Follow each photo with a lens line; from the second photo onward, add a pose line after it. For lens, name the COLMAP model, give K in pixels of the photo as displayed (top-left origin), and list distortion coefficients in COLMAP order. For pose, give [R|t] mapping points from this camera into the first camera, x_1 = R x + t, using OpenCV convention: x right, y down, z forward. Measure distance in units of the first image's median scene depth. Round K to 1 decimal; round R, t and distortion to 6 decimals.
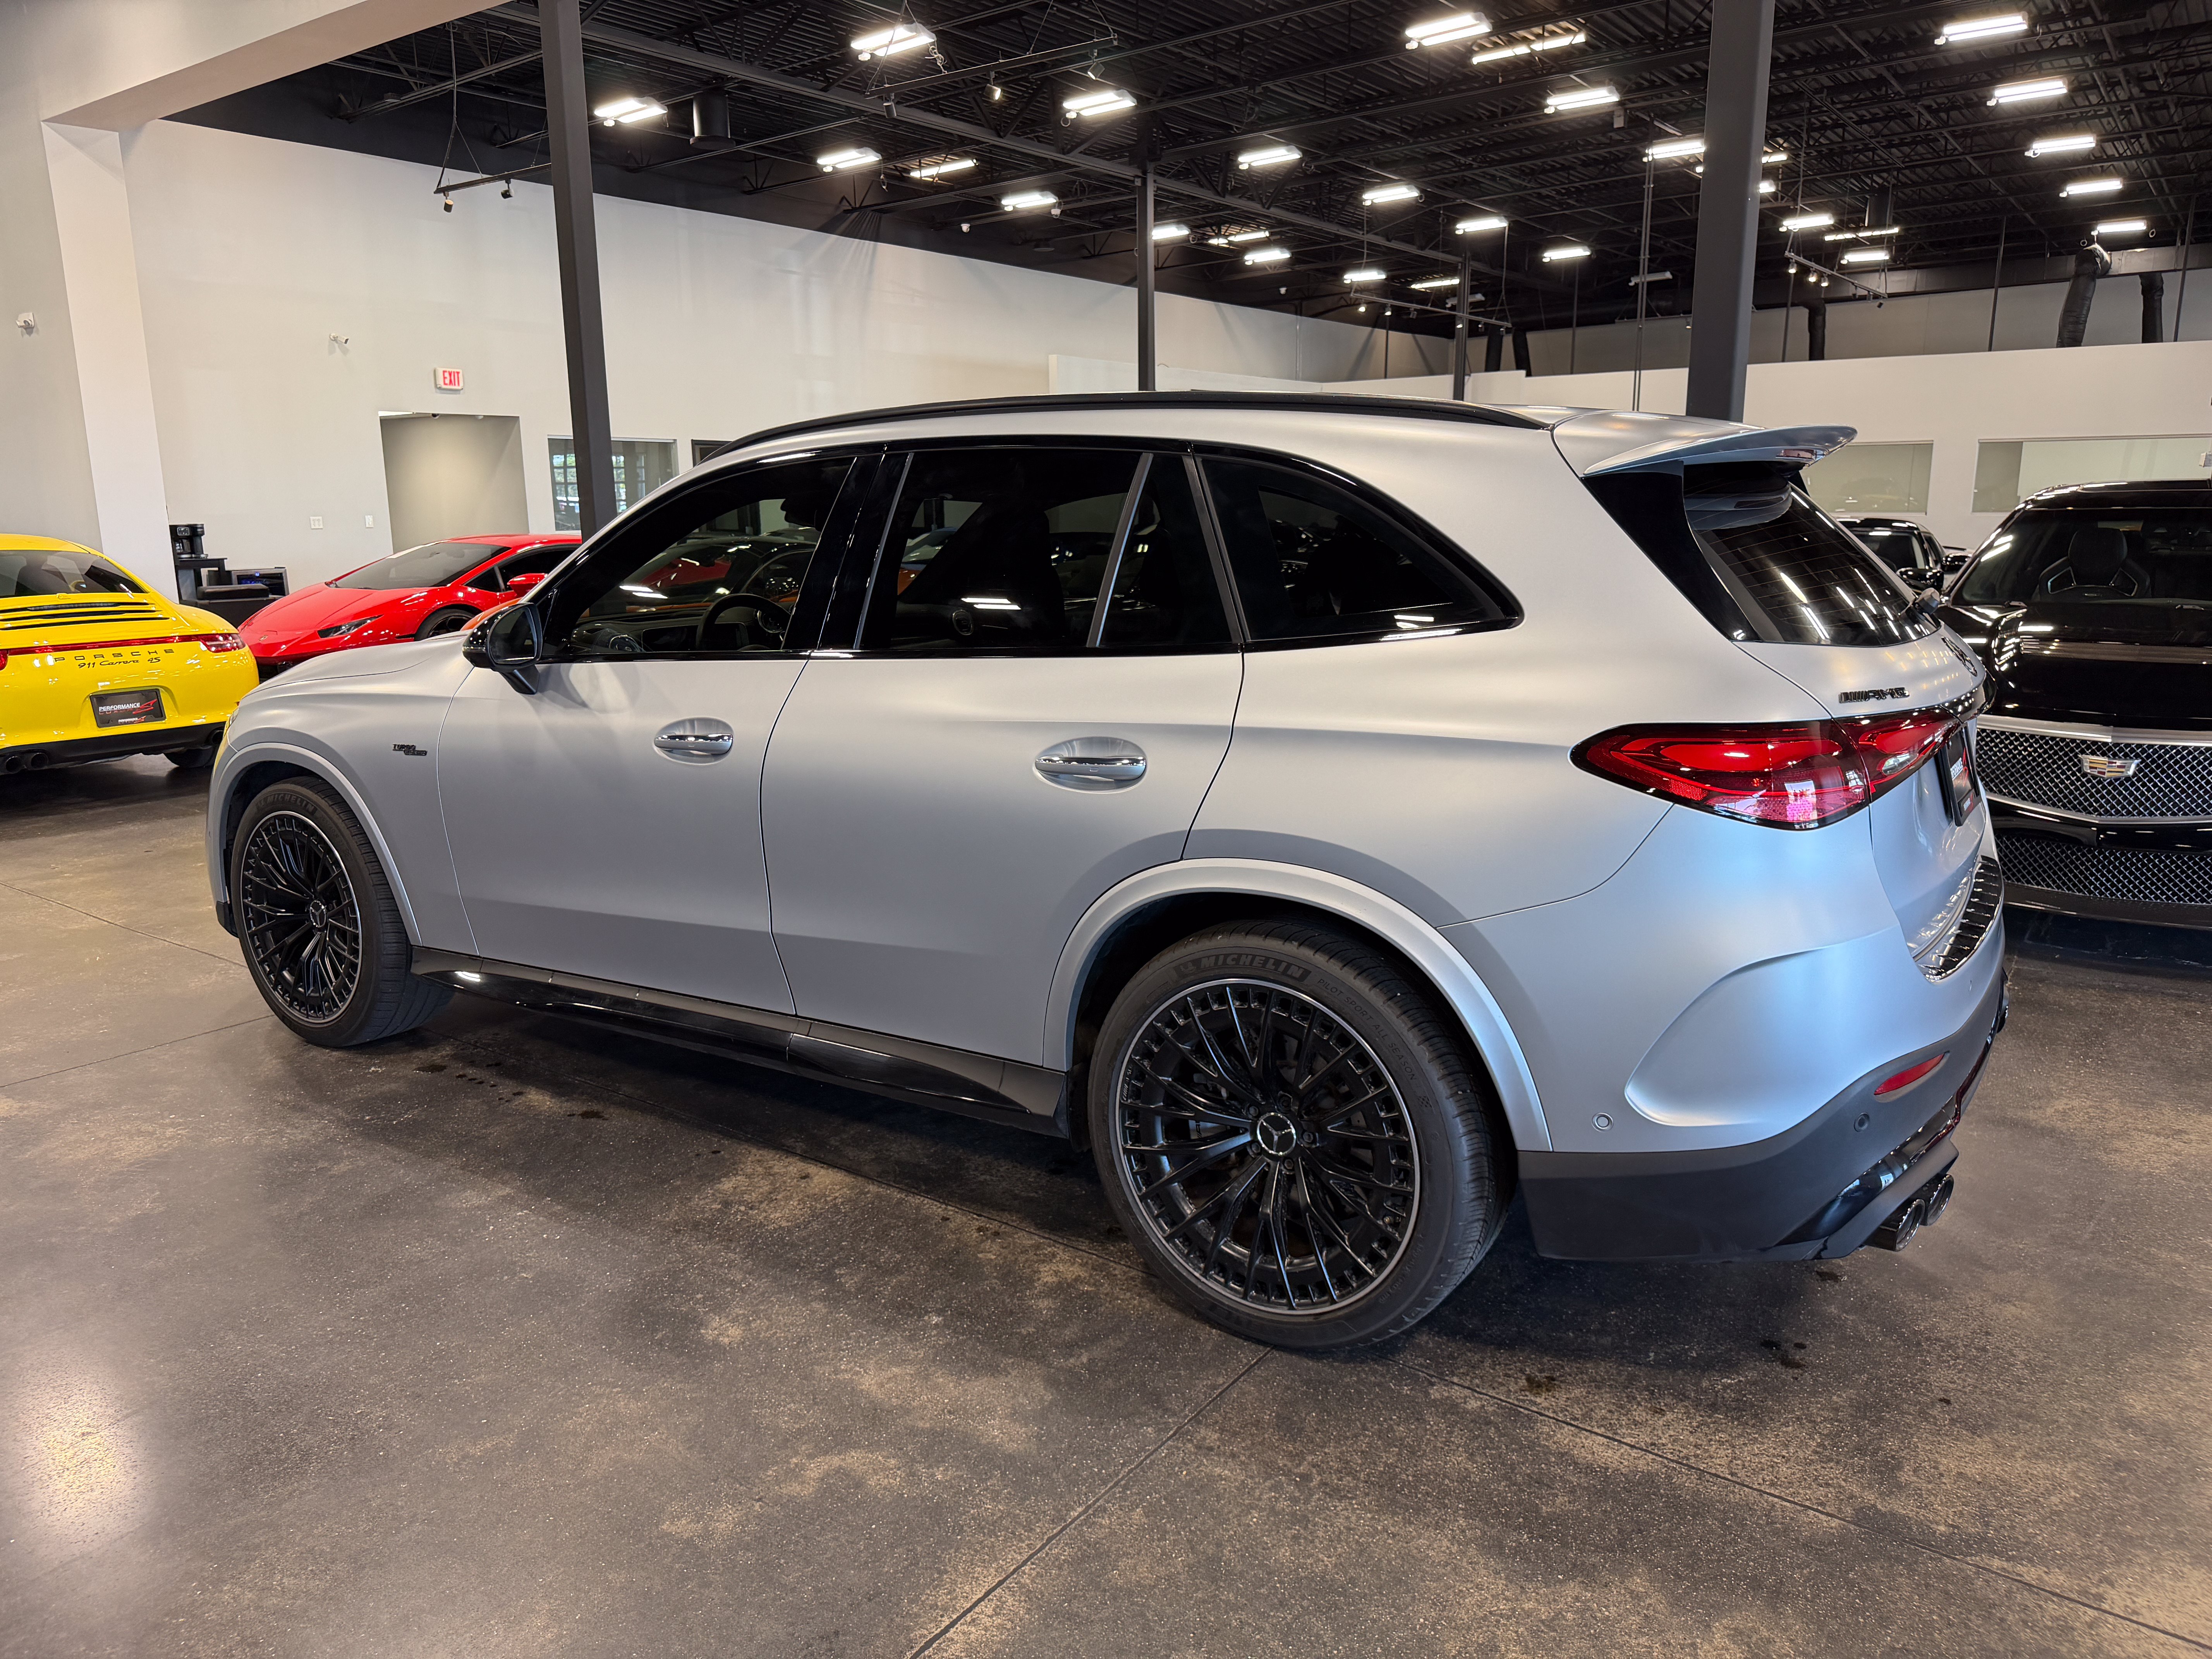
lens RADIAL K [[1556.6, 0, 1106.0], [0, 1556.6, 829.5], [0, 0, 1]] dist [0.001147, -0.022867]
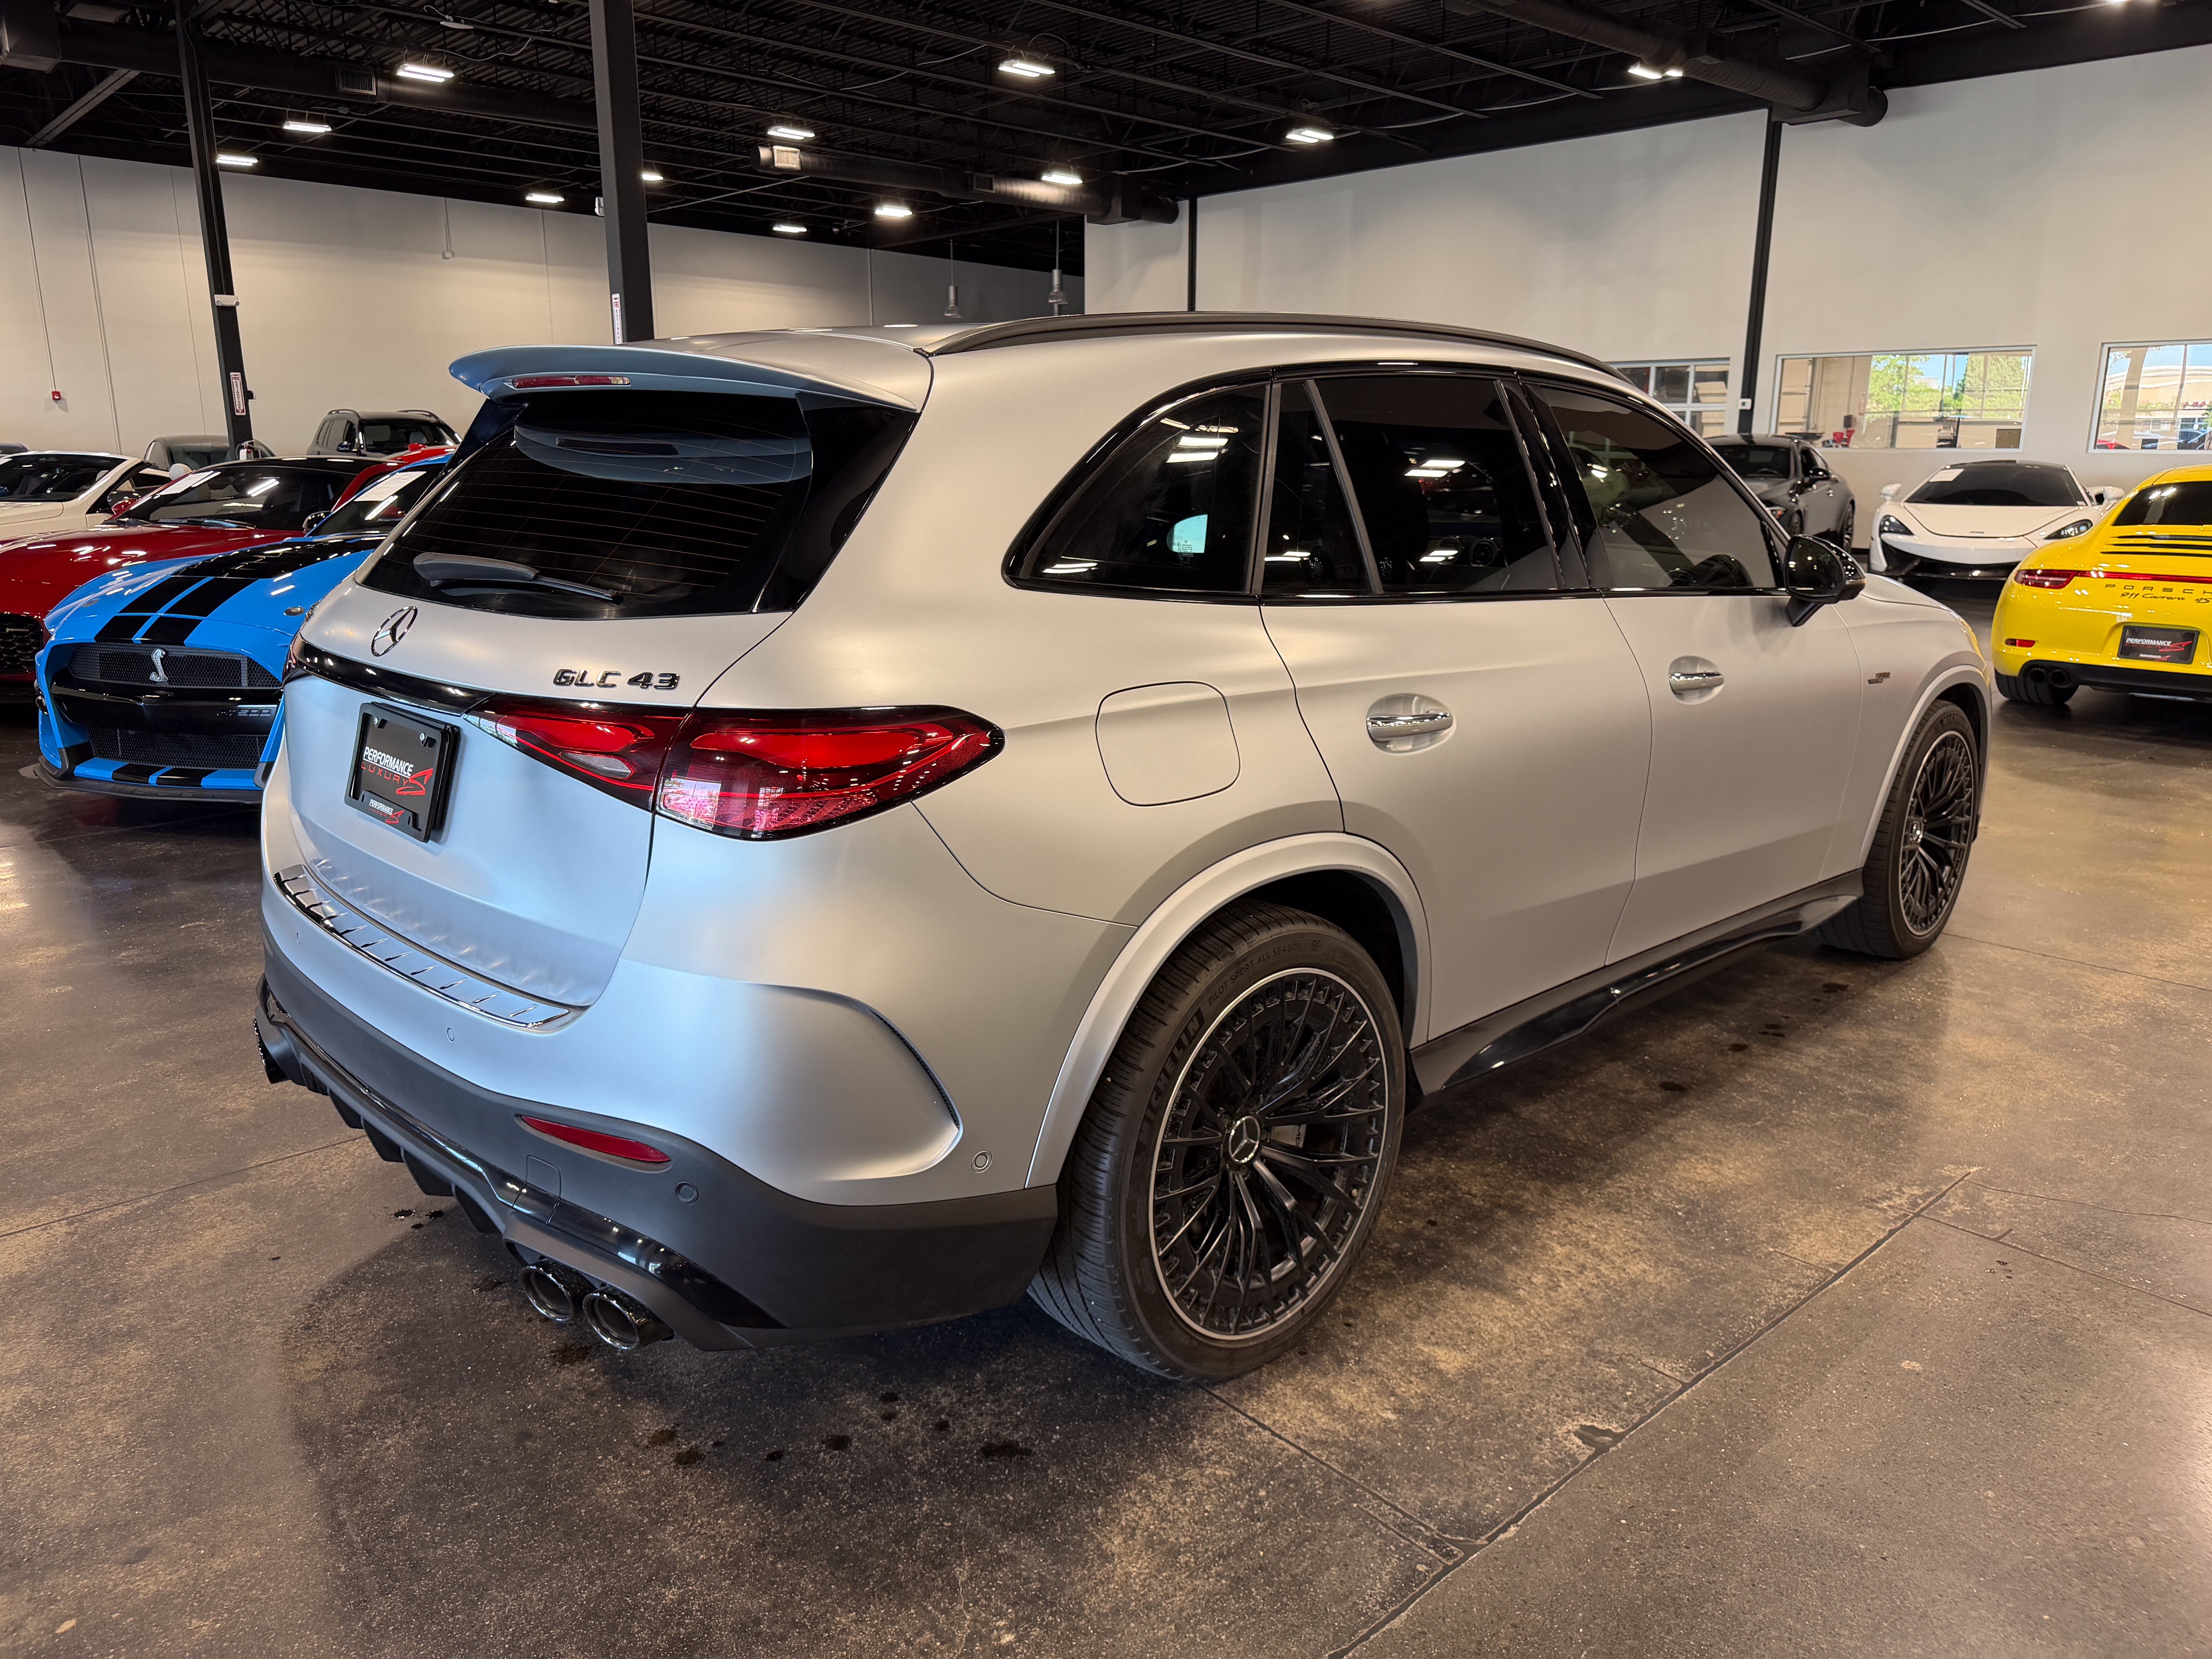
lens RADIAL K [[1630.6, 0, 1106.0], [0, 1630.6, 829.5], [0, 0, 1]] dist [-0.001067, -0.002071]
pose [[-0.211677, 0.238623, -0.947762, 1.360423], [-0.203764, 0.937651, 0.281587, -0.341626], [0.955862, 0.252725, -0.149856, 1.568753]]
